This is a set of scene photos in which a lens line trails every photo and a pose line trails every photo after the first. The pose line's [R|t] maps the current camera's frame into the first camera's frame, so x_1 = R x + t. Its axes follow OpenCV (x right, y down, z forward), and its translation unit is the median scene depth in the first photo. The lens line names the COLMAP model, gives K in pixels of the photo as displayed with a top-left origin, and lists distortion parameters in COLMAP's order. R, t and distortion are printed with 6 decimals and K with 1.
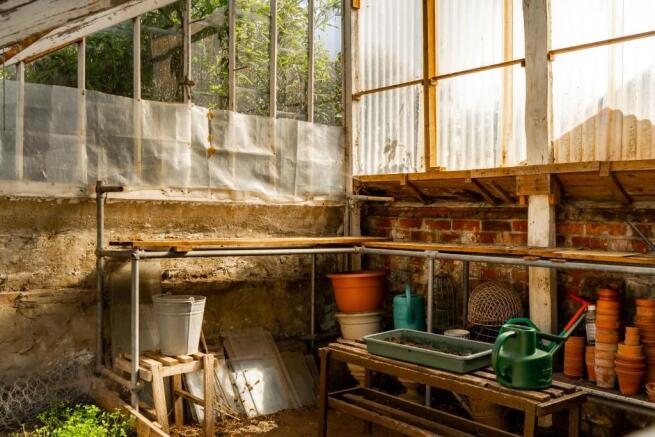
lens RADIAL K [[669.3, 0, 330.0], [0, 669.3, 218.3], [0, 0, 1]] dist [-0.041887, 0.000000]
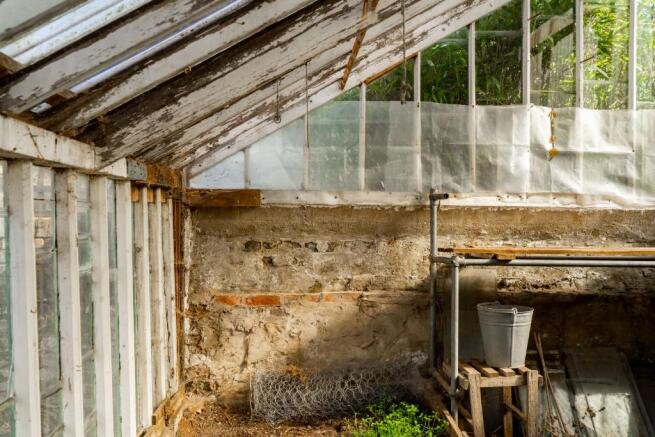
lens RADIAL K [[669.3, 0, 328.6], [0, 669.3, 219.8], [0, 0, 1]] dist [-0.041887, 0.000000]
pose [[0.784477, -0.004713, -0.620140, 0.166903], [-0.000376, 0.999967, -0.008074, 0.000413], [0.620158, 0.006567, 0.784449, 0.086290]]
